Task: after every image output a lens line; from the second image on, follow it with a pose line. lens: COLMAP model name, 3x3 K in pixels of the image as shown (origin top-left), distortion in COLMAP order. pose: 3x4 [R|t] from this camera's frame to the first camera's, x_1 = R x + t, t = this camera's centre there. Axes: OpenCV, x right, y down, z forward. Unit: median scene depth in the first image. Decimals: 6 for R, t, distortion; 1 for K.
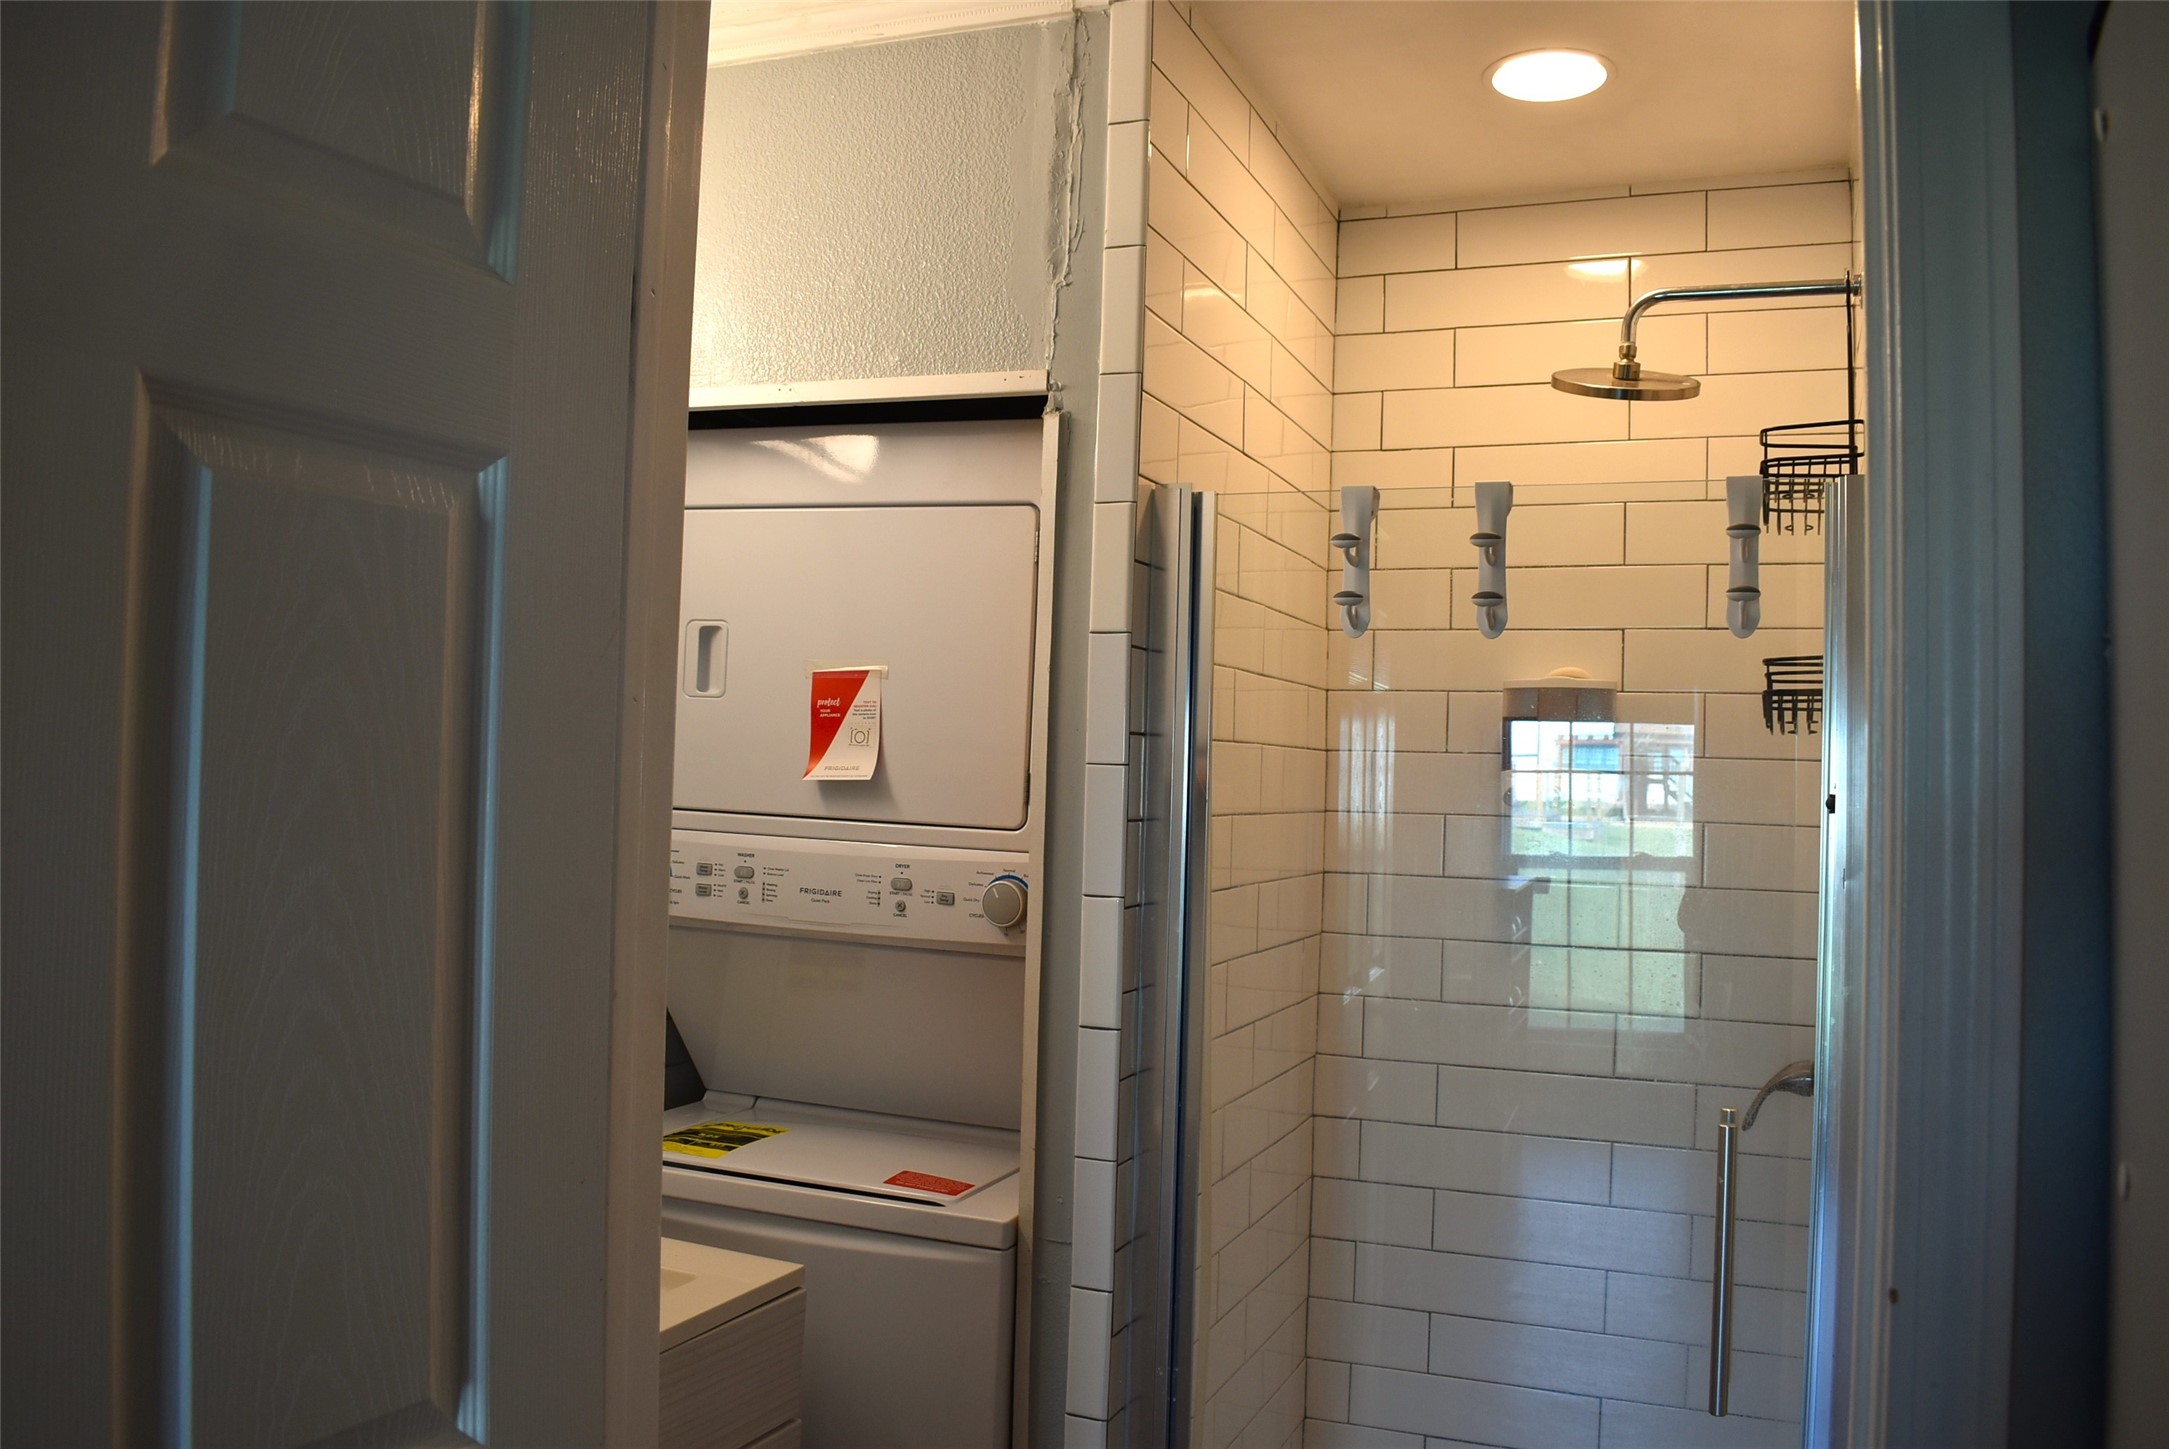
lens RADIAL K [[1714.3, 0, 1075.9], [0, 1714.3, 721.3], [0, 0, 1]] dist [-0.089905, 0.012321]
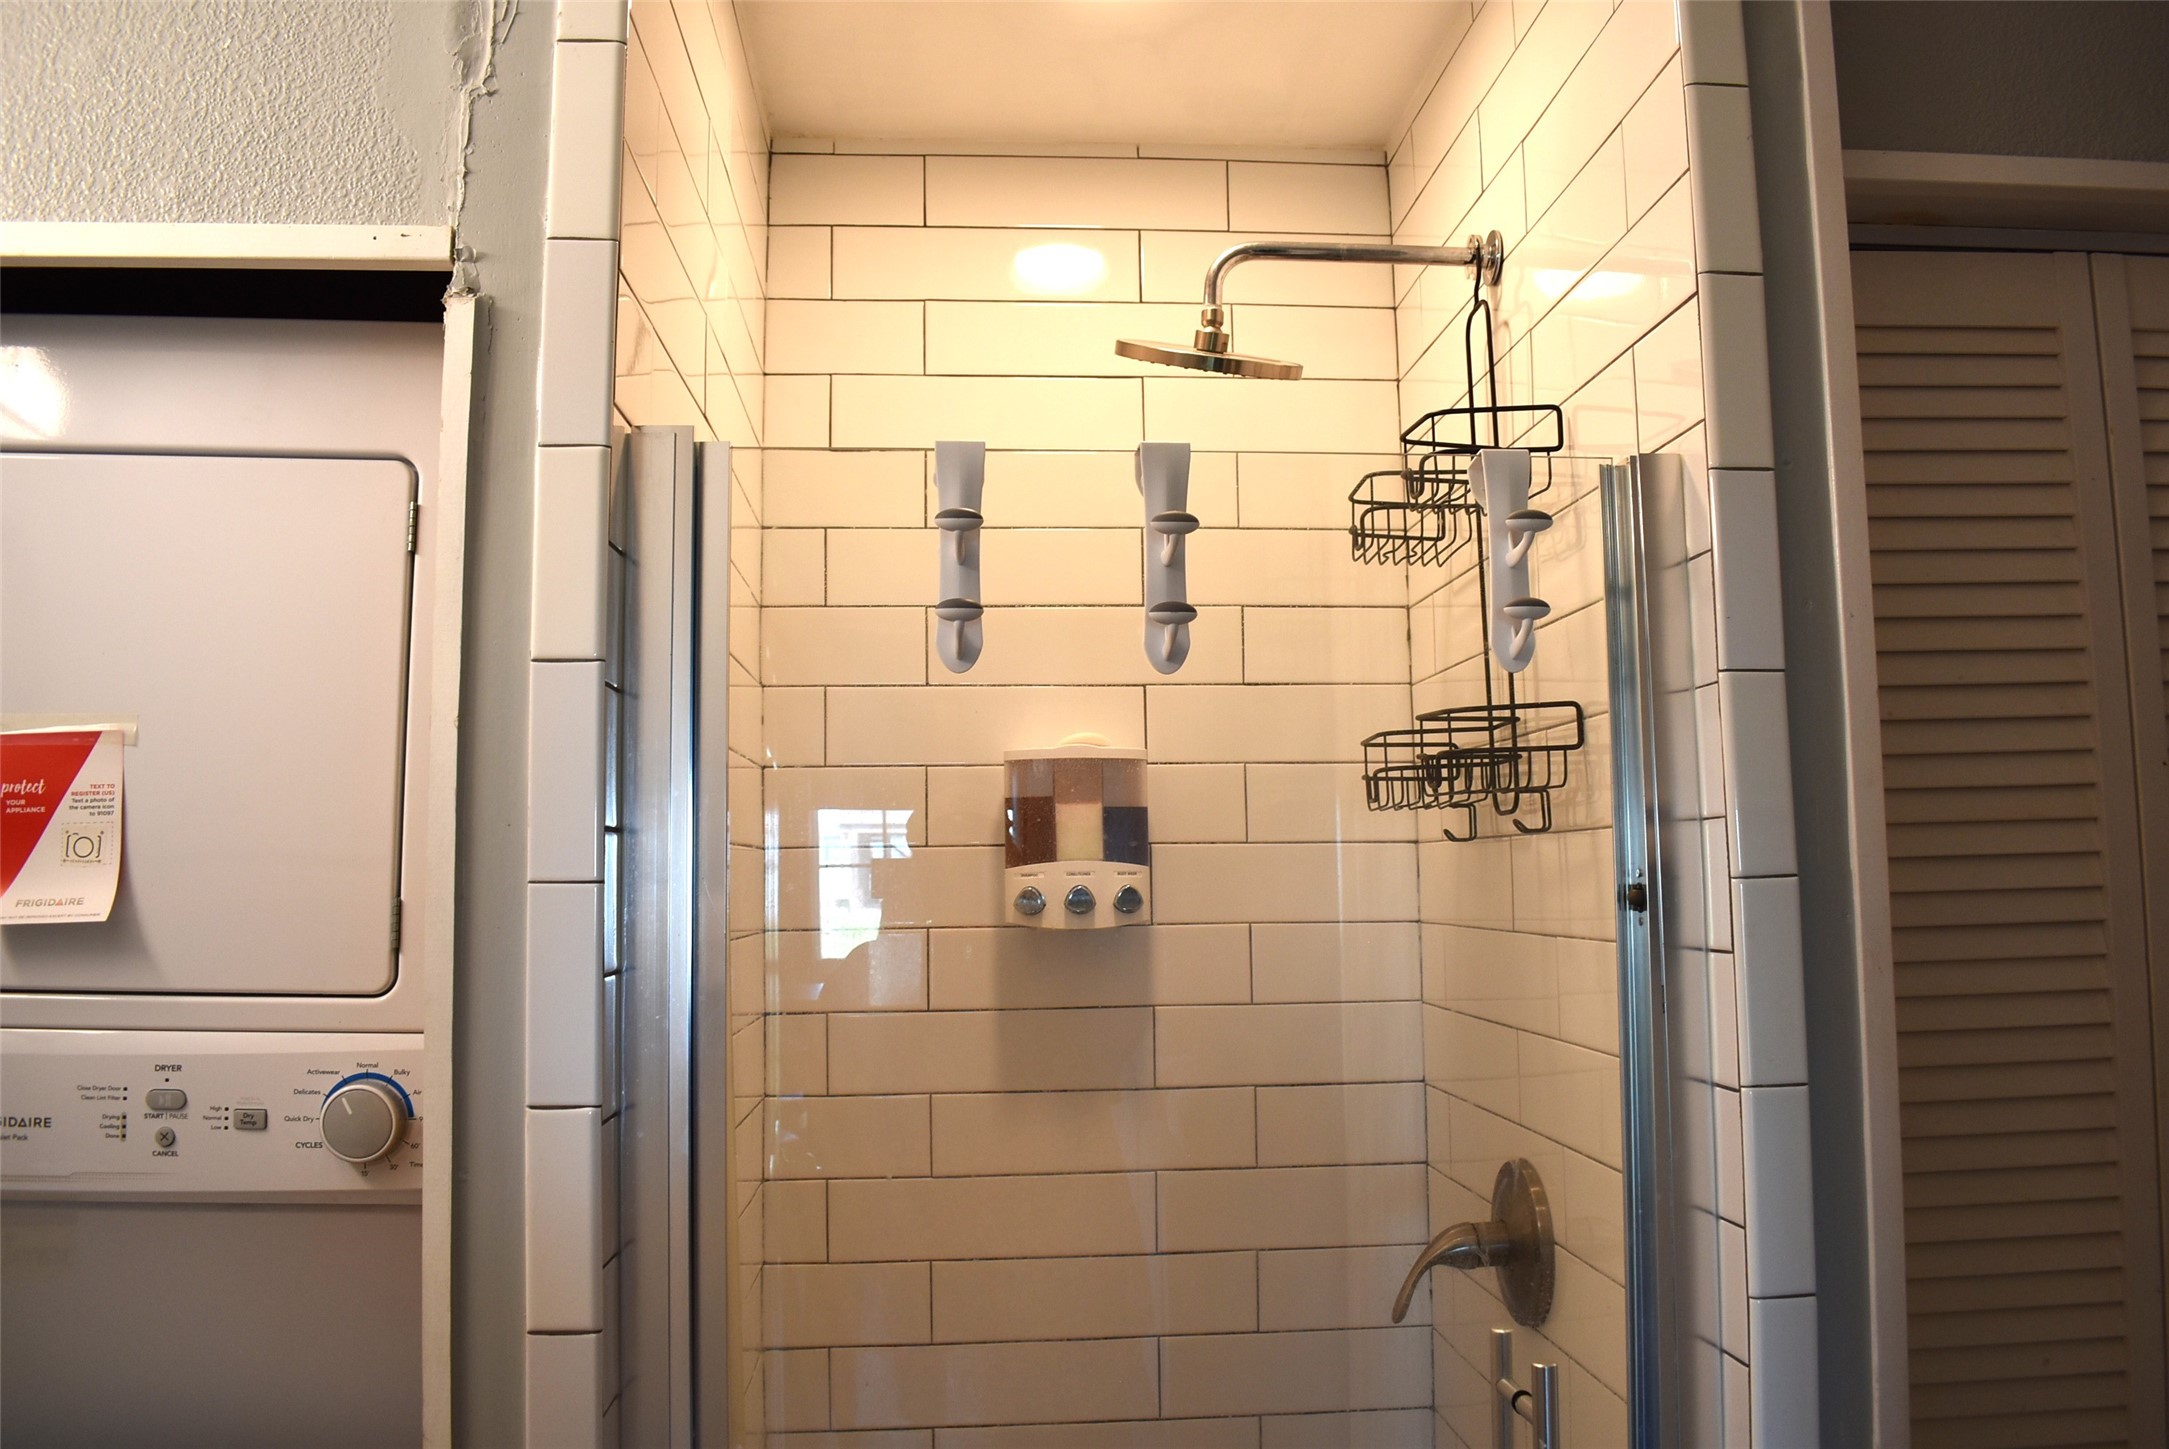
lens RADIAL K [[1714.3, 0, 1095.3], [0, 1714.3, 717.6], [0, 0, 1]] dist [-0.089905, 0.012321]
pose [[0.893590, 0.001221, 0.448883, -0.074637], [0.024408, 0.998385, -0.051304, 0.002779], [-0.448220, 0.056801, 0.892117, 0.355869]]
